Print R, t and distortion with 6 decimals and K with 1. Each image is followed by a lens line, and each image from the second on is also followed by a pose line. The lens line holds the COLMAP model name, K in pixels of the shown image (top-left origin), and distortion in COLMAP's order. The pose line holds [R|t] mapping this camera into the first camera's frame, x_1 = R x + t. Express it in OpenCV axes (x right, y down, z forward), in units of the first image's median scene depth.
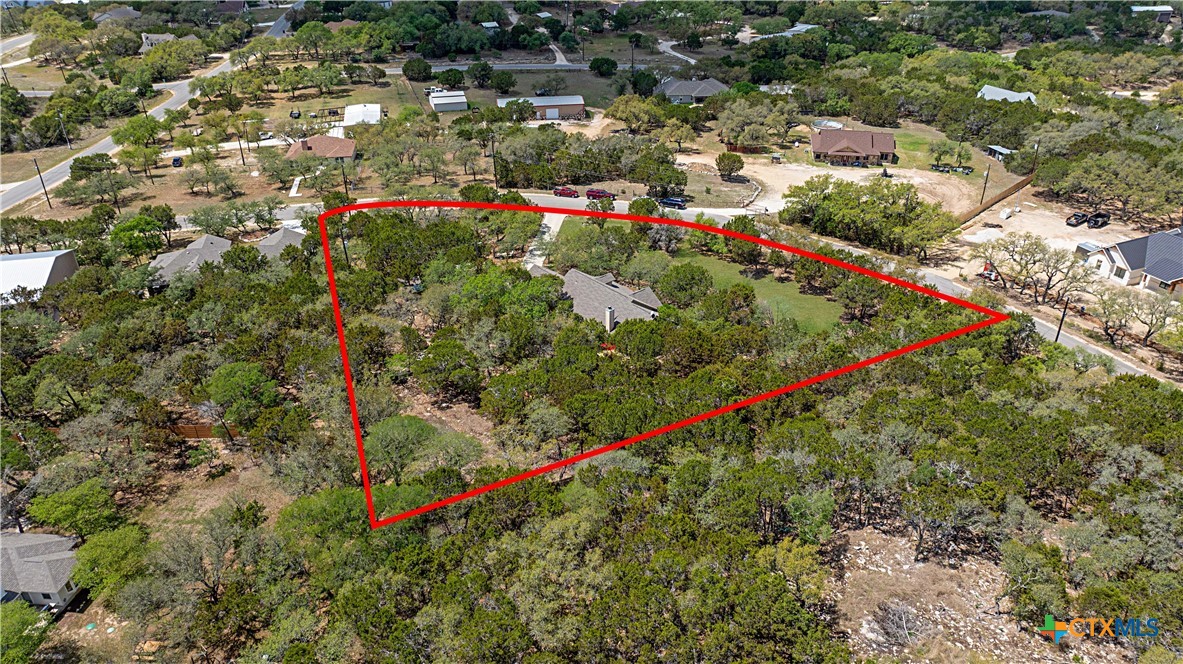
lens RADIAL K [[815.4, 0, 593.4], [0, 815.4, 332.3], [0, 0, 1]] dist [-0.023499, 0.008203]
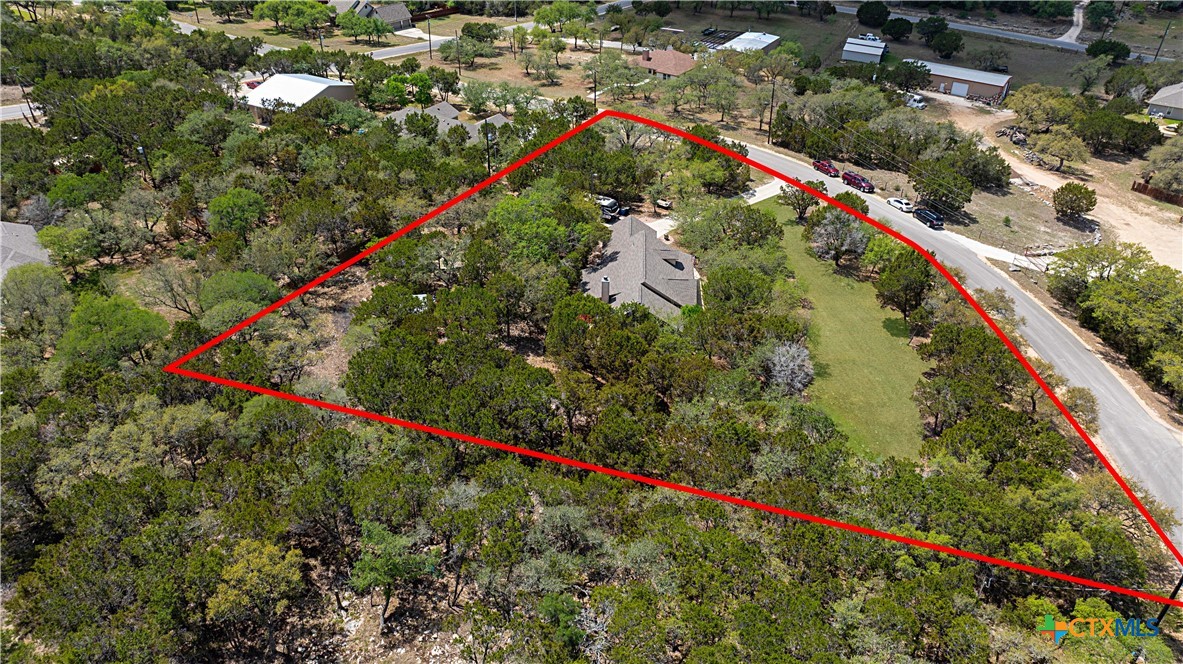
lens RADIAL K [[815.4, 0, 589.7], [0, 815.4, 328.5], [0, 0, 1]] dist [-0.023499, 0.008203]
pose [[0.716321, 0.391201, -0.577795, 0.298951], [-0.357371, 0.916894, 0.177740, -0.072747], [0.599308, 0.079168, 0.796594, 0.181627]]
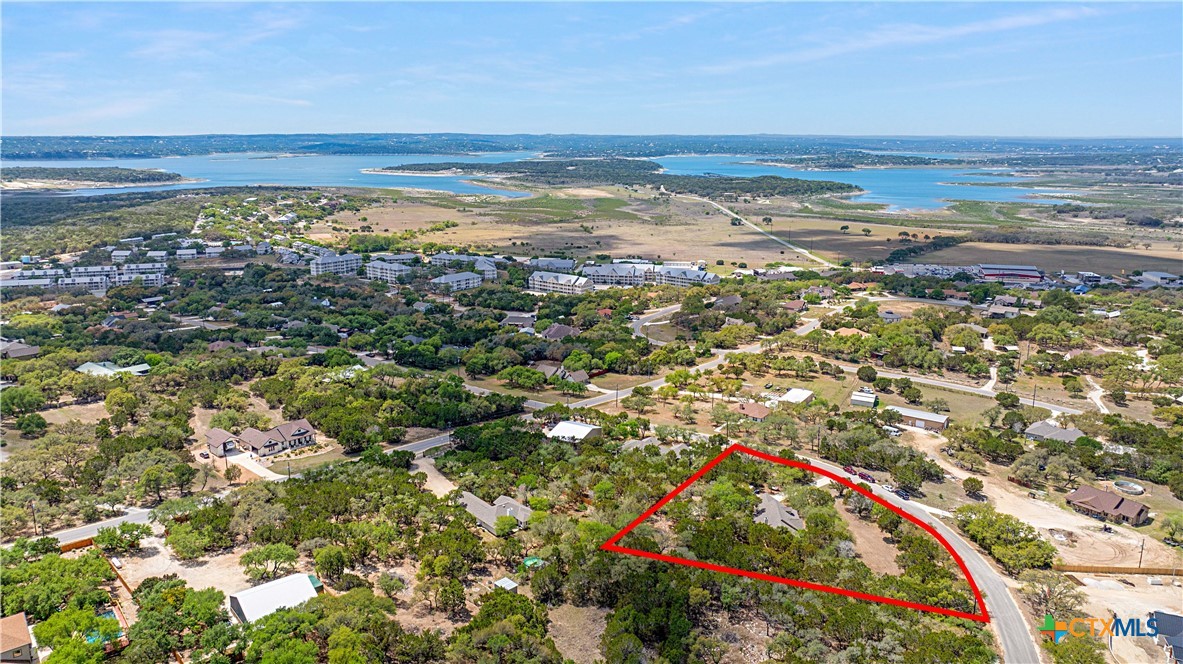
lens RADIAL K [[815.4, 0, 594.2], [0, 815.4, 329.7], [0, 0, 1]] dist [-0.023499, 0.008203]
pose [[0.707444, 0.165665, -0.687080, 0.608219], [-0.357015, 0.922760, -0.145105, -0.008289], [0.609971, 0.347951, 0.711945, -0.526530]]
